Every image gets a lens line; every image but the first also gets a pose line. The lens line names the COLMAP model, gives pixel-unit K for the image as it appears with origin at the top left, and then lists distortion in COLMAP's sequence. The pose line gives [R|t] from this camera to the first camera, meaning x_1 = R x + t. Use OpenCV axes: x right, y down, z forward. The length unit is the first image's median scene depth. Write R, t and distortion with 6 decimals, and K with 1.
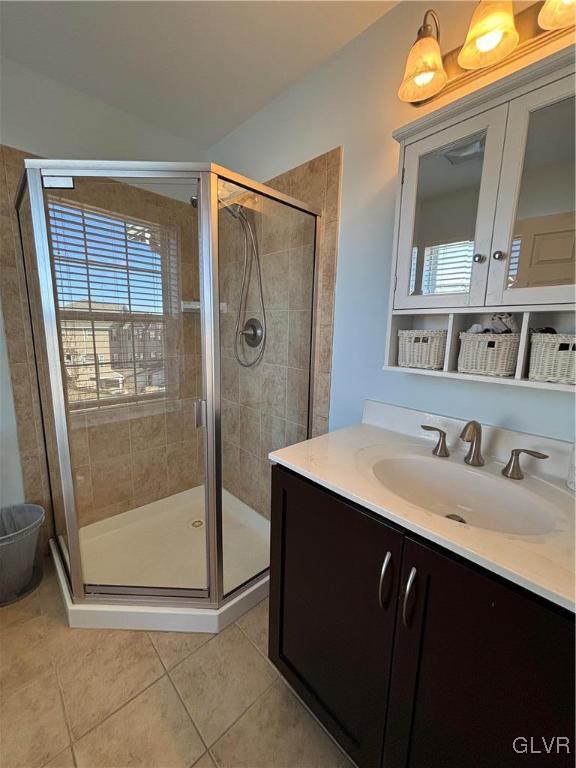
lens RADIAL K [[314.7, 0, 290.8], [0, 314.7, 383.2], [0, 0, 1]] dist [0.020048, -0.000070]
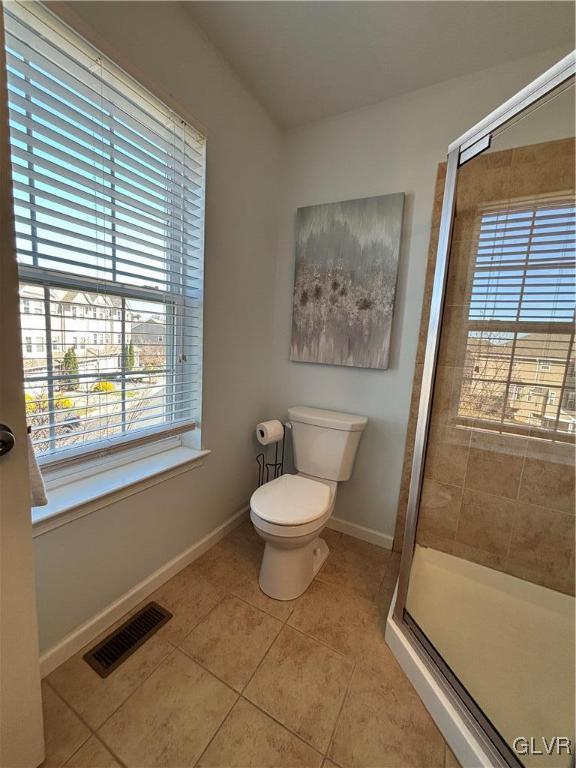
lens RADIAL K [[314.7, 0, 290.8], [0, 314.7, 383.2], [0, 0, 1]] dist [0.020048, -0.000070]
pose [[0.310060, 0.134089, -0.941214, 0.007946], [-0.220126, 0.973227, 0.066134, 0.018535], [0.924882, 0.186680, 0.331275, 0.212368]]
